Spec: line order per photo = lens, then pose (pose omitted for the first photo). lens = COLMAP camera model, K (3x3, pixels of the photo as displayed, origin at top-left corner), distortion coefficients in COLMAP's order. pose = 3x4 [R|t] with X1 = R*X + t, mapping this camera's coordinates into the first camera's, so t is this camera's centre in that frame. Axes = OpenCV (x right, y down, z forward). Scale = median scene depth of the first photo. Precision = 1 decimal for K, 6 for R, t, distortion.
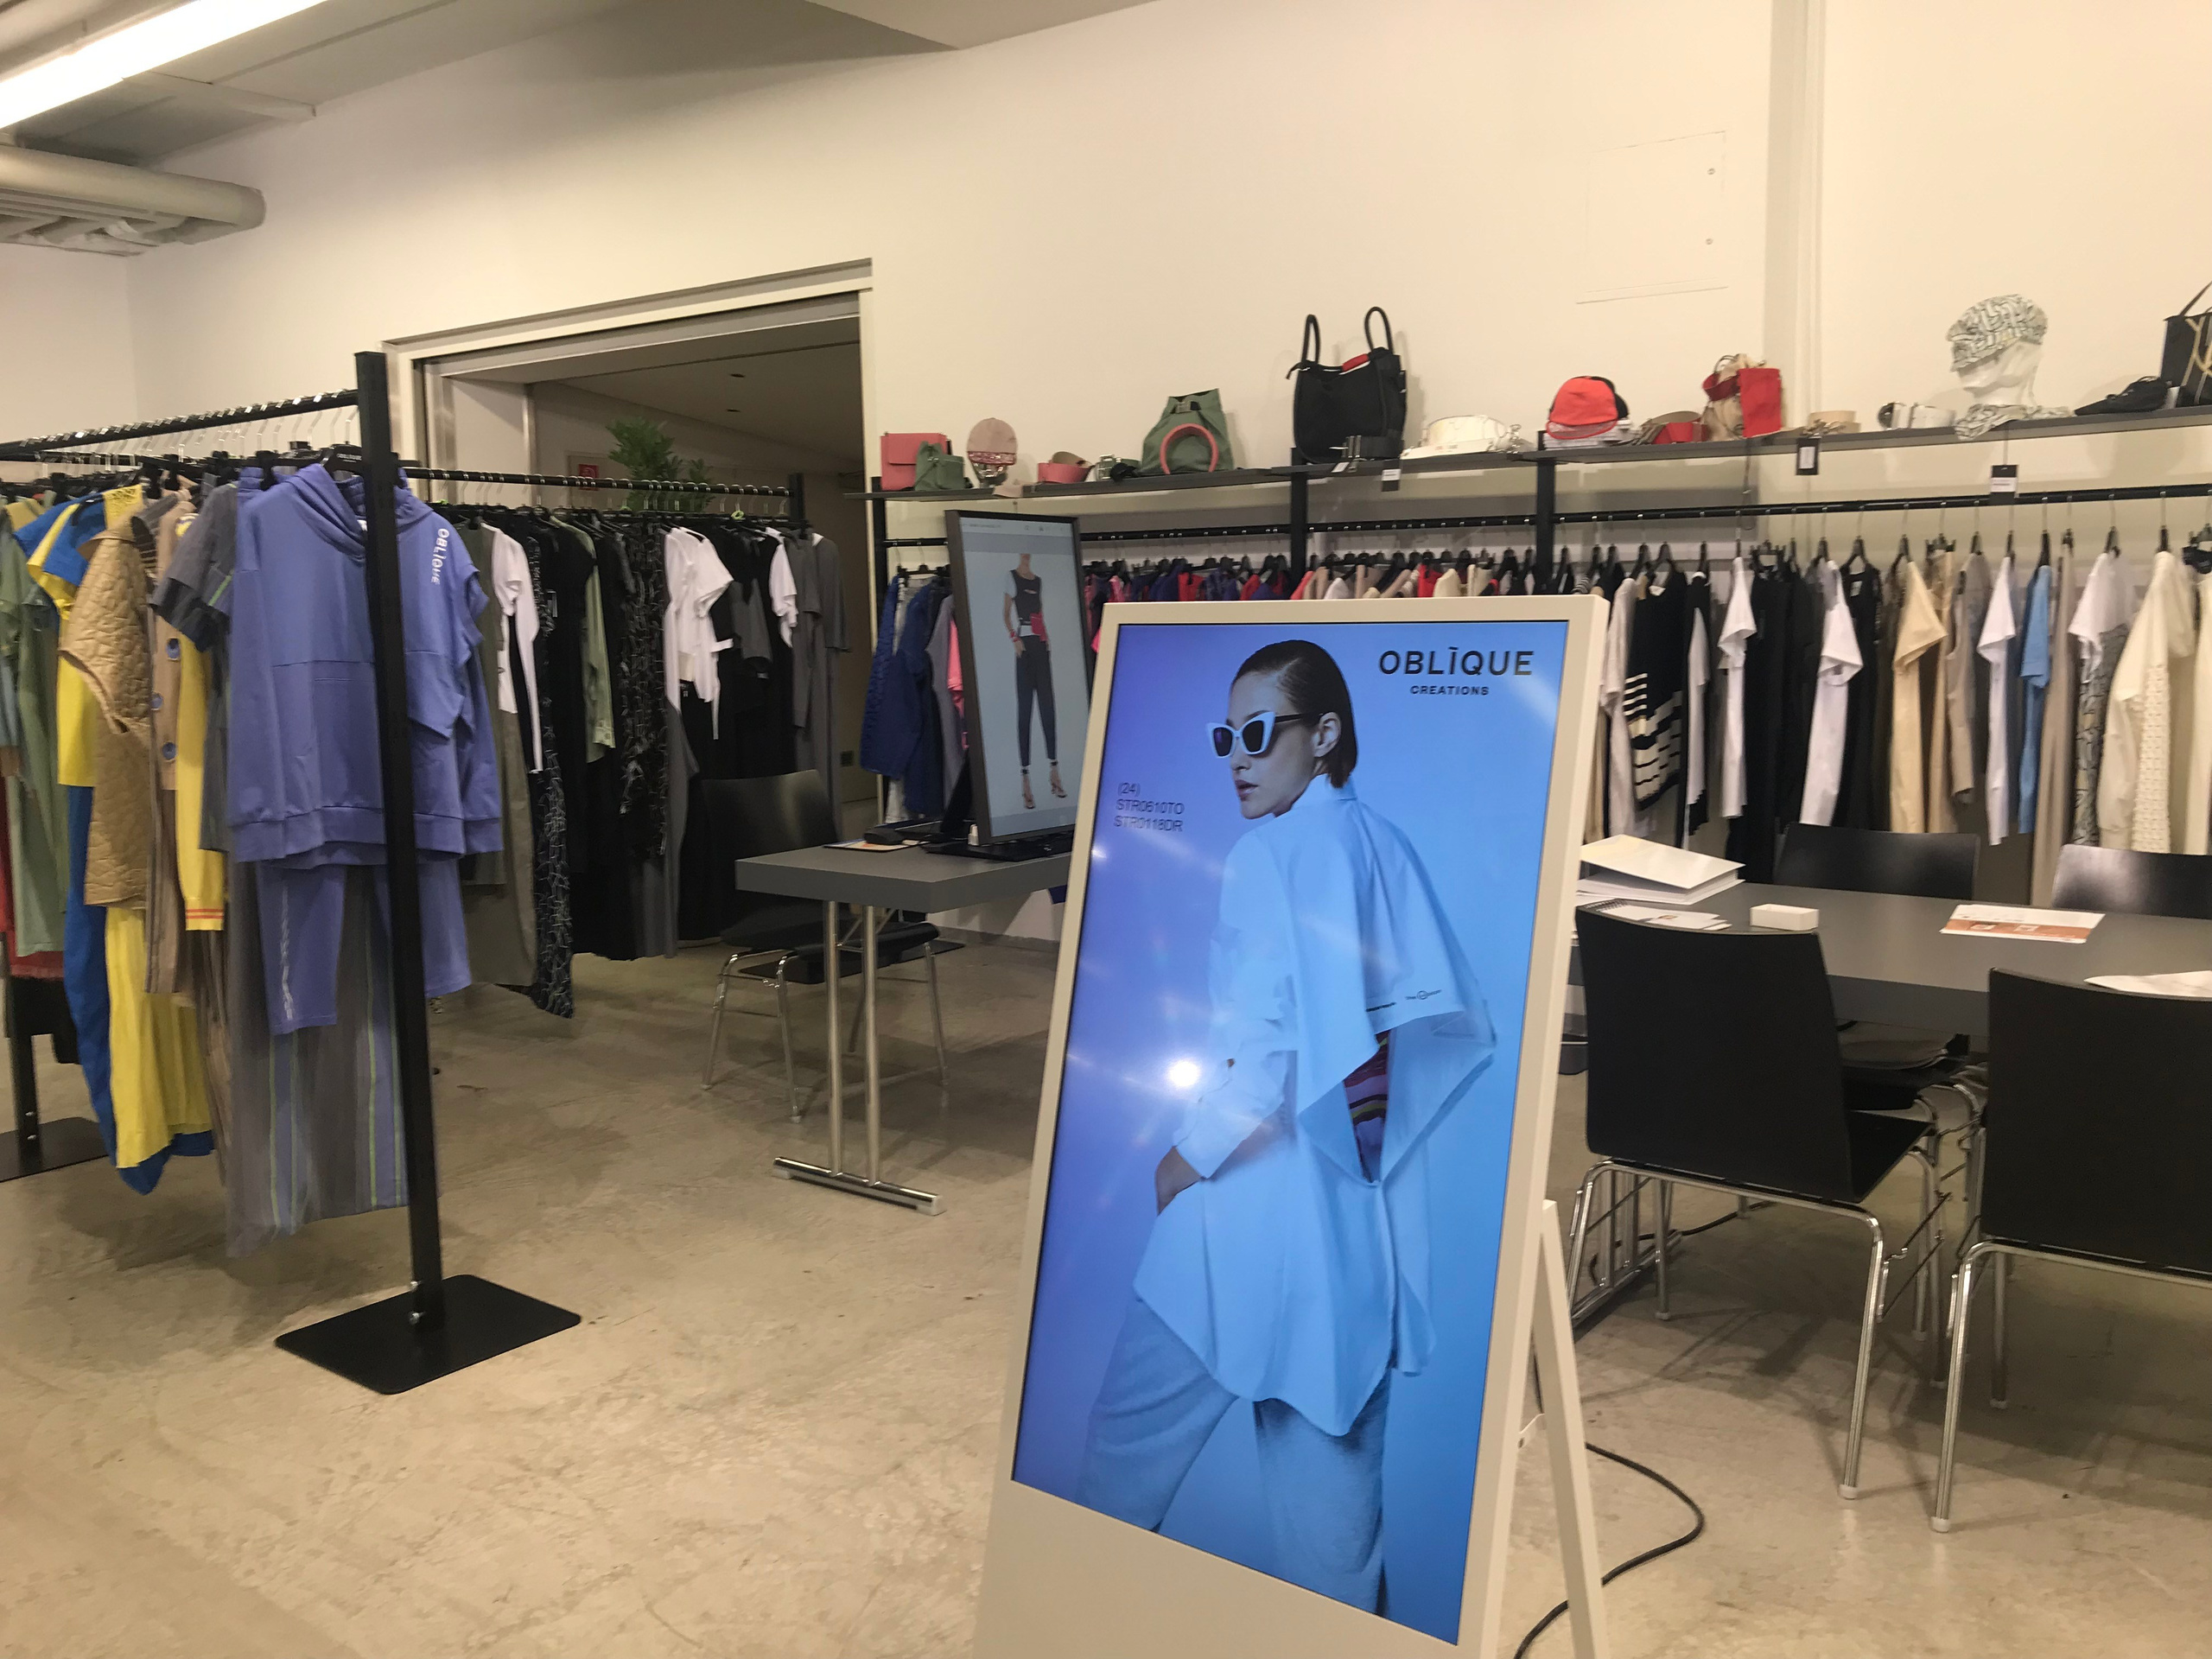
lens RADIAL K [[1804.7, 0, 1103.3], [0, 1804.7, 819.5], [0, 0, 1]] dist [0.044187, -0.061457]
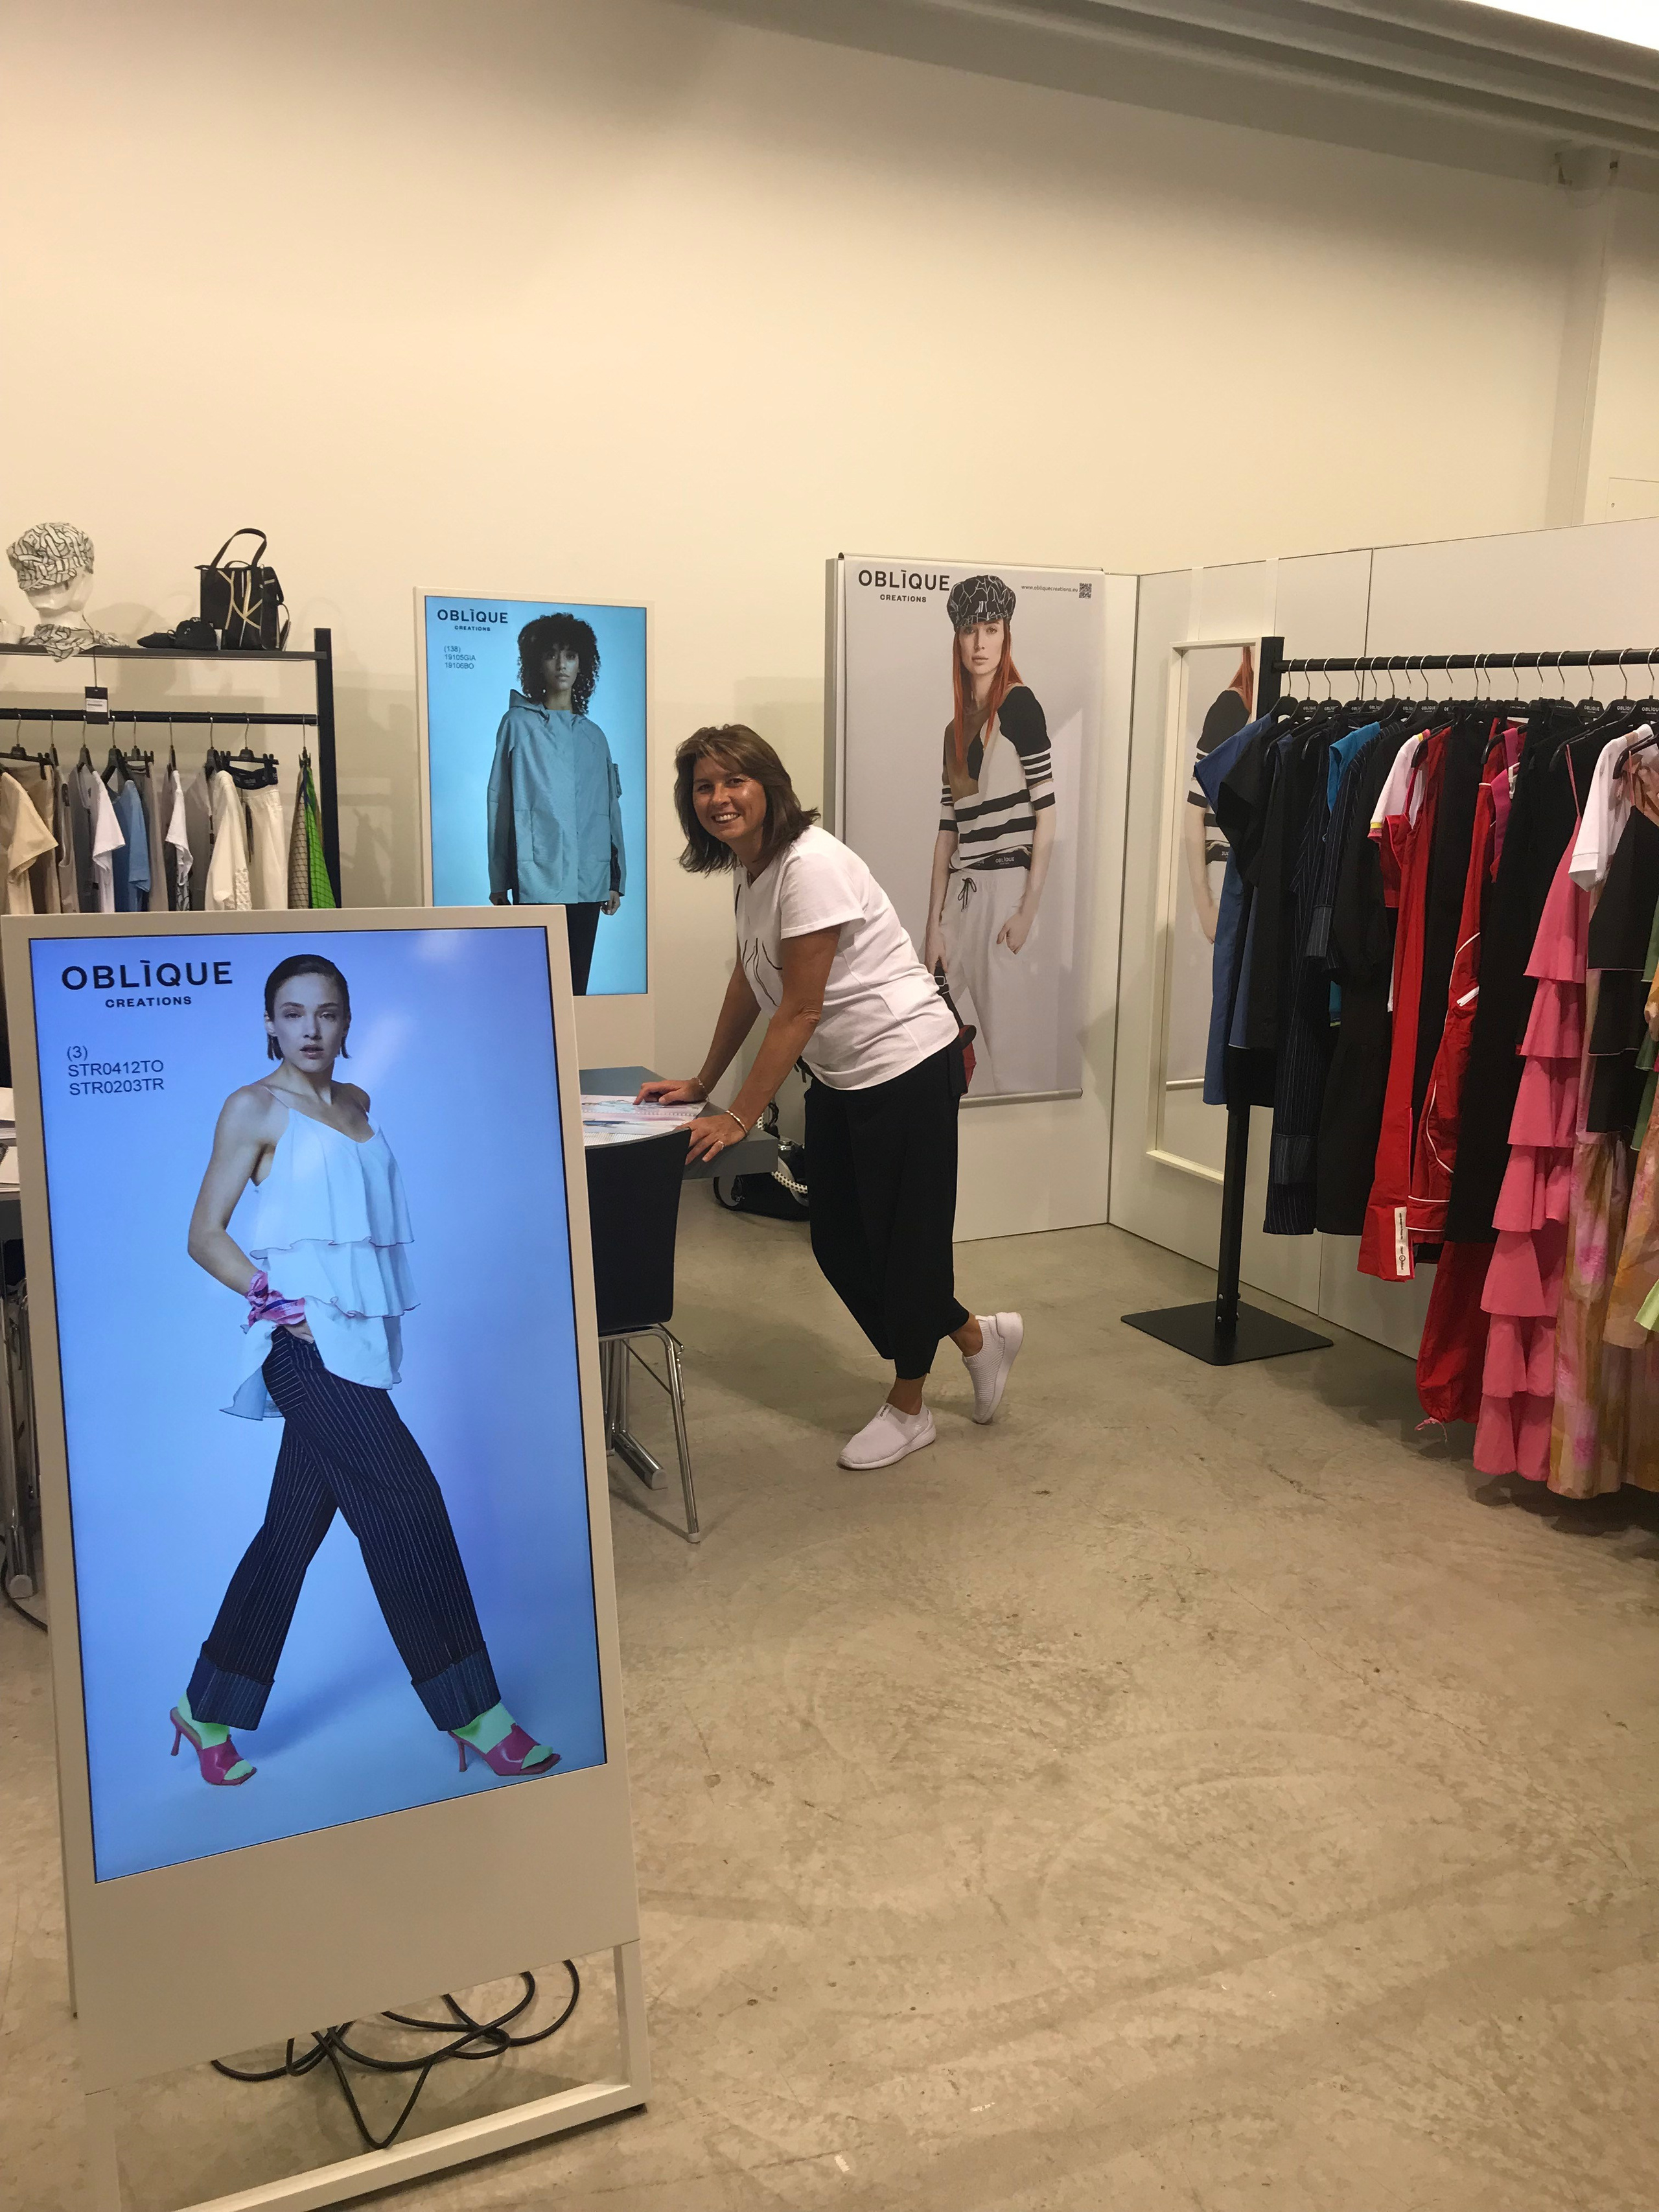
lens RADIAL K [[1804.6, 0, 833.5], [0, 1804.6, 1107.6], [0, 0, 1]] dist [0.044187, -0.061457]
pose [[0.454924, -0.154589, 0.877010, -0.273670], [0.081111, 0.987917, 0.132065, -0.050728], [-0.886829, 0.011055, 0.461966, 0.102739]]
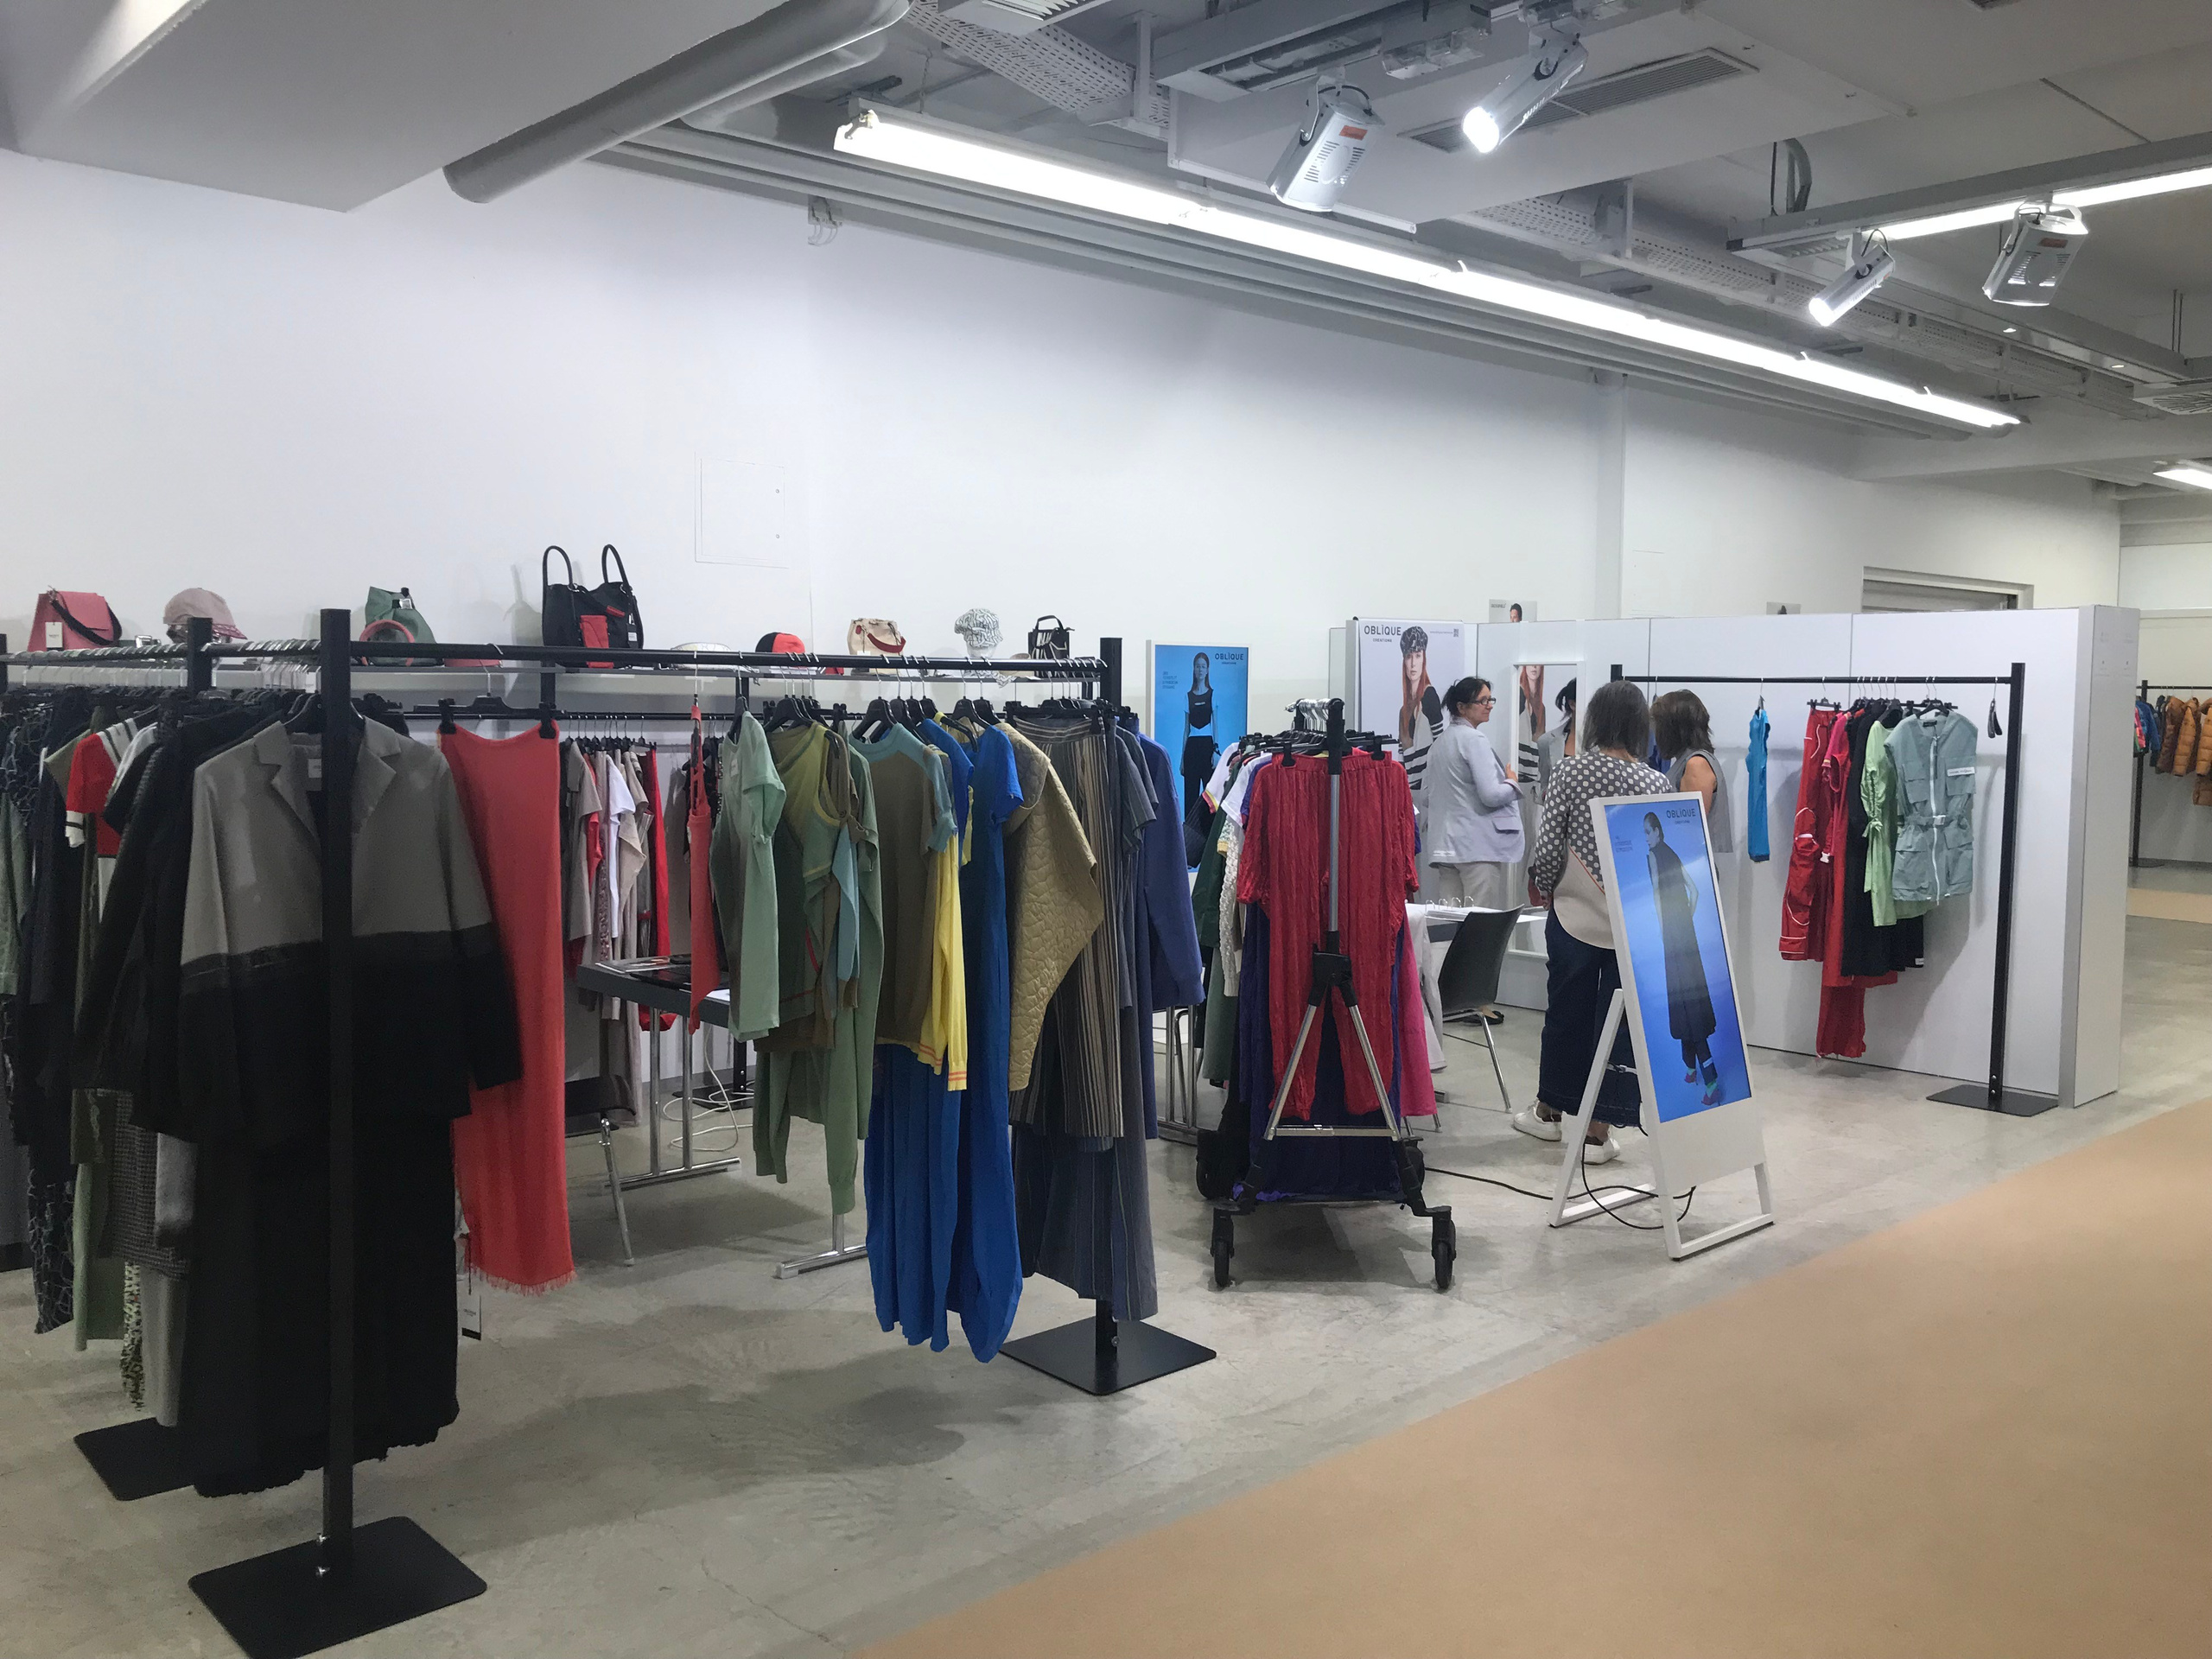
lens RADIAL K [[1804.7, 0, 1096.9], [0, 1804.7, 828.2], [0, 0, 1]] dist [0.044187, -0.061457]
pose [[0.182628, -0.058467, 0.981442, -1.250336], [0.111715, 0.992999, 0.038367, -0.117049], [-0.976815, 0.102635, 0.187881, 0.537119]]
